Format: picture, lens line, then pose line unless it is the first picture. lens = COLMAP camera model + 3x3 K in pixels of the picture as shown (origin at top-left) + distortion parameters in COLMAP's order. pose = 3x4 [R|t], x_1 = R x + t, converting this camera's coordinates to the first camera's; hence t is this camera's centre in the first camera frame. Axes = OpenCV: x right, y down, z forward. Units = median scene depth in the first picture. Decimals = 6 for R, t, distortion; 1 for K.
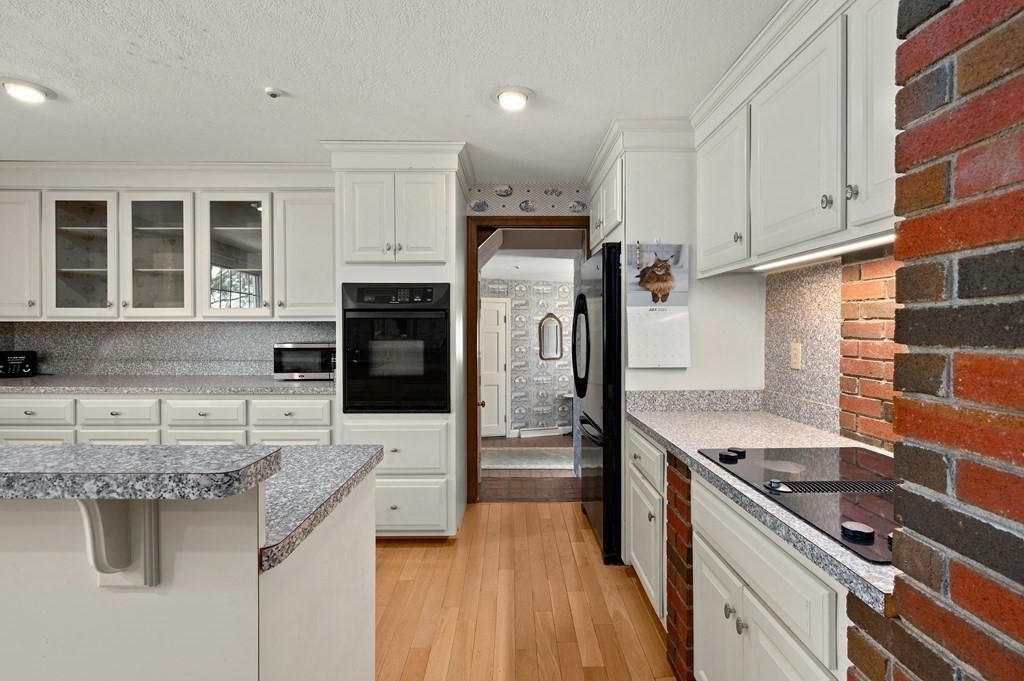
lens RADIAL K [[478.2, 0, 517.2], [0, 478.2, 334.7], [0, 0, 1]] dist [-0.001980, -0.000177]
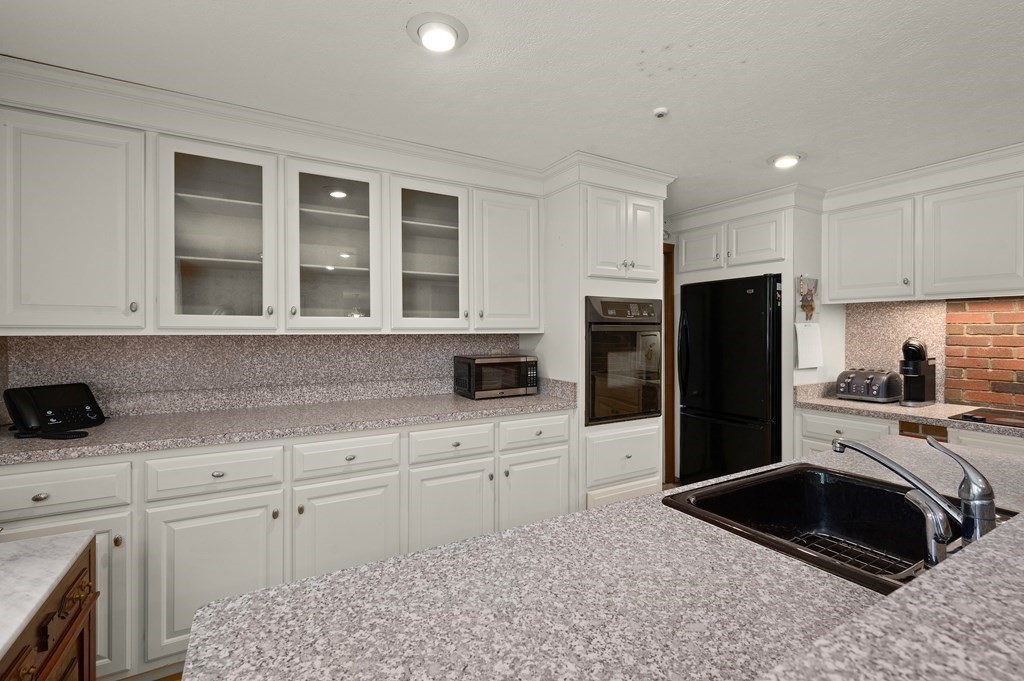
lens RADIAL K [[478.2, 0, 484.2], [0, 478.2, 337.5], [0, 0, 1]] dist [-0.001980, -0.000177]
pose [[0.864321, -0.008389, 0.502871, -1.057303], [0.008615, 0.999961, 0.001875, -0.025318], [-0.502867, 0.002711, 0.864360, 0.244071]]
